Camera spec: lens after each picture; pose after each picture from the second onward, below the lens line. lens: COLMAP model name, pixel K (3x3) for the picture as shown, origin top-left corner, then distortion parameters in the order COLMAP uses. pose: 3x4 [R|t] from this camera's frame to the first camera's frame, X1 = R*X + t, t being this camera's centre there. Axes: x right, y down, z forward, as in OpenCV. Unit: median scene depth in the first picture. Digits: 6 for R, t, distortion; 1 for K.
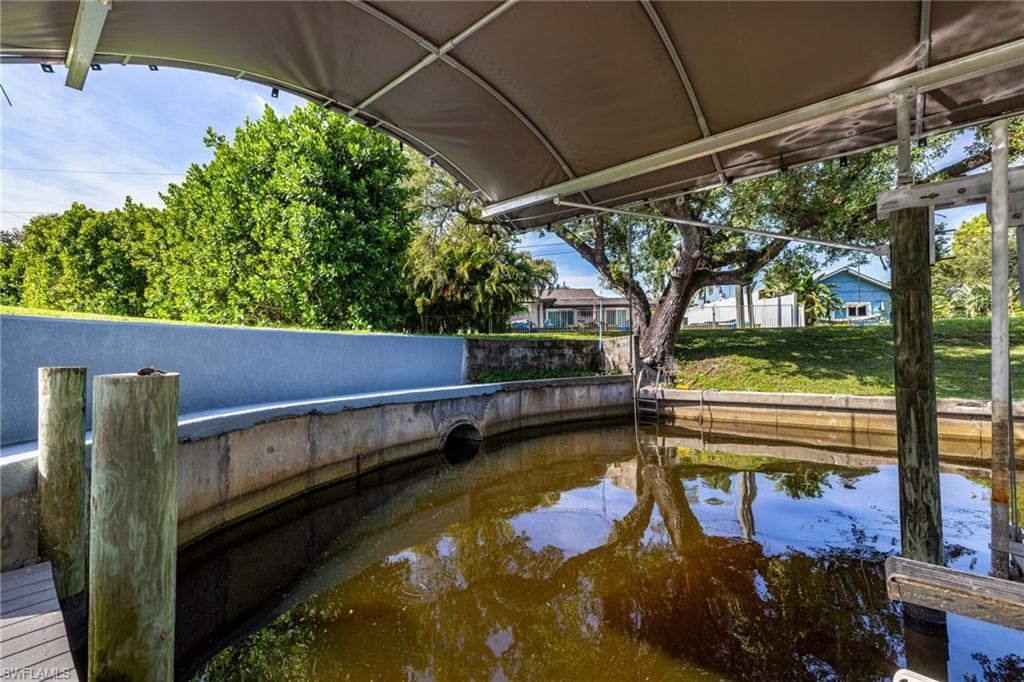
lens RADIAL K [[450.1, 0, 494.2], [0, 450.1, 323.9], [0, 0, 1]] dist [0.001710, 0.000238]
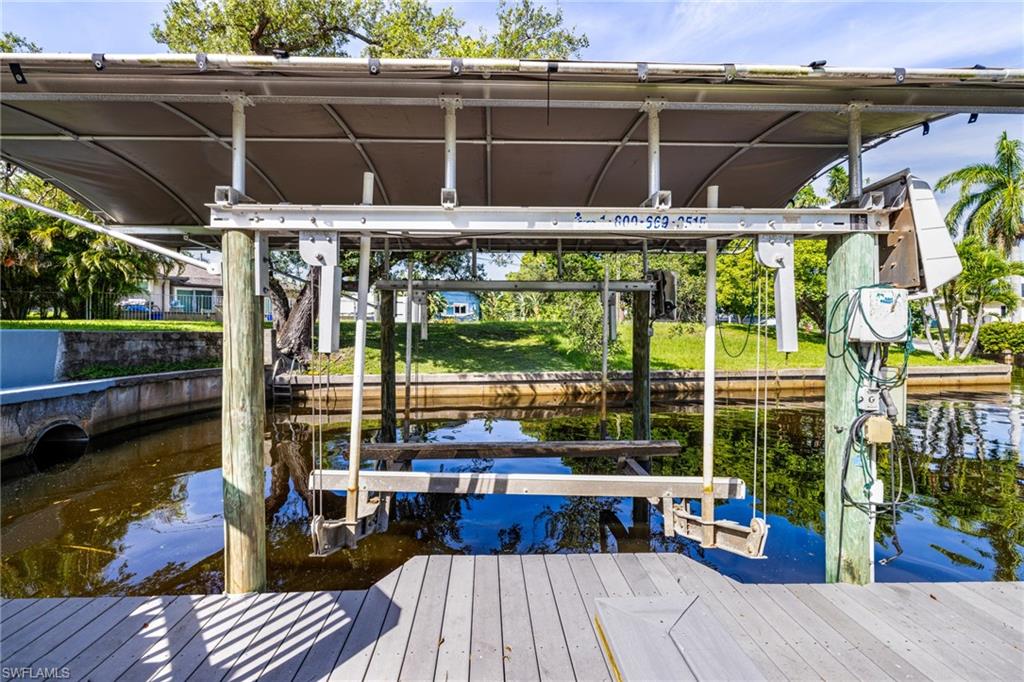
lens RADIAL K [[428.0, 0, 501.4], [0, 428.0, 339.7], [0, 0, 1]] dist [-0.001558, -0.000213]
pose [[0.718282, 0.008199, 0.695704, -0.019947], [-0.055177, 0.997452, 0.045213, -0.029280], [-0.693561, -0.070863, 0.716904, -0.168216]]
